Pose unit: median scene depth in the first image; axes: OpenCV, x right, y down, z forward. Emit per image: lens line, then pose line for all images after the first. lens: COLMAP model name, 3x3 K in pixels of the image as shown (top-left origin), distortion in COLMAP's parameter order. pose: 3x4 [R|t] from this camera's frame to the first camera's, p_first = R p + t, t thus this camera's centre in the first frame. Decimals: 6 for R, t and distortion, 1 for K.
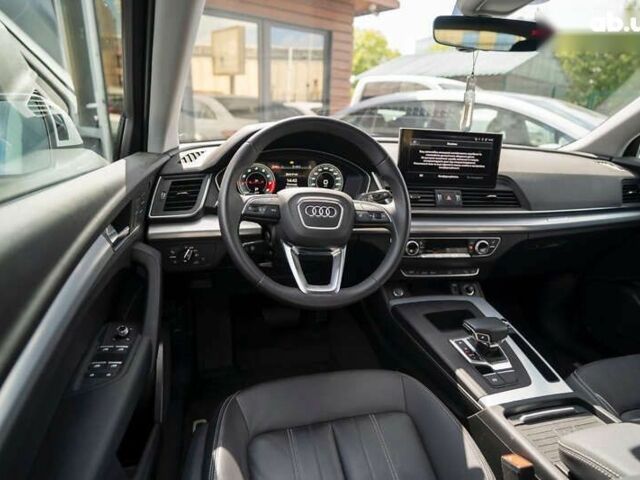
lens RADIAL K [[407.2, 0, 320.0], [0, 407.2, 240.0], [0, 0, 1]] dist [-0.045295, 0.036167]
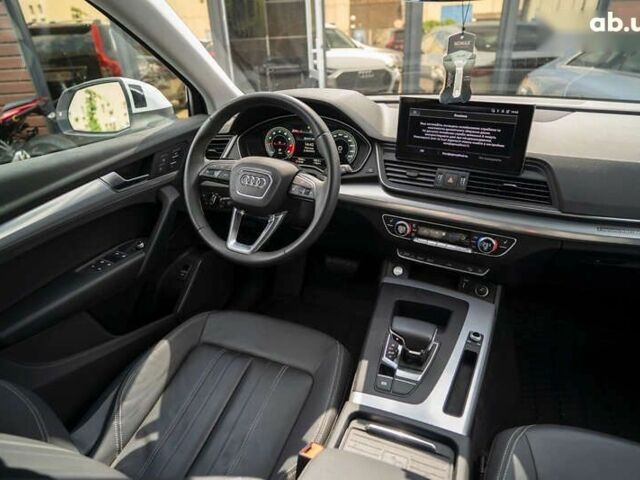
lens RADIAL K [[407.2, 0, 320.0], [0, 407.2, 240.0], [0, 0, 1]] dist [-0.045295, 0.036167]
pose [[0.796633, 0.214152, -0.565257, 0.678869], [-0.122942, 0.972995, 0.195362, -0.127261], [0.591829, -0.086139, 0.801448, 0.158207]]
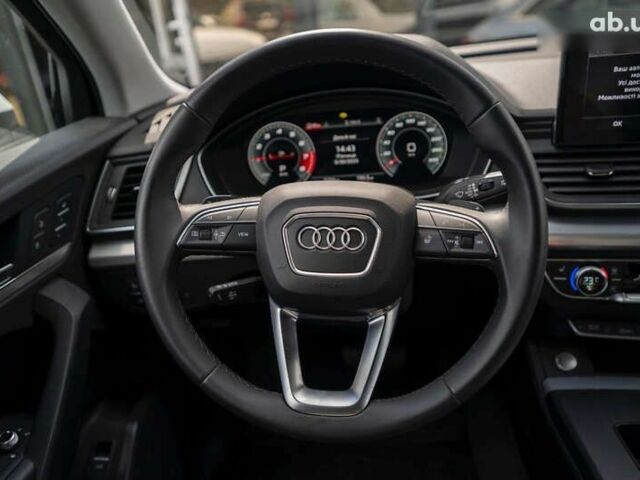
lens RADIAL K [[560.0, 0, 320.0], [0, 560.0, 240.0], [0, 0, 1]] dist [0.008014, 0.098995]
pose [[0.934046, 0.014026, -0.356876, 0.185380], [0.020844, 0.995385, 0.093676, -0.107065], [0.356543, -0.094936, 0.929443, 0.318179]]
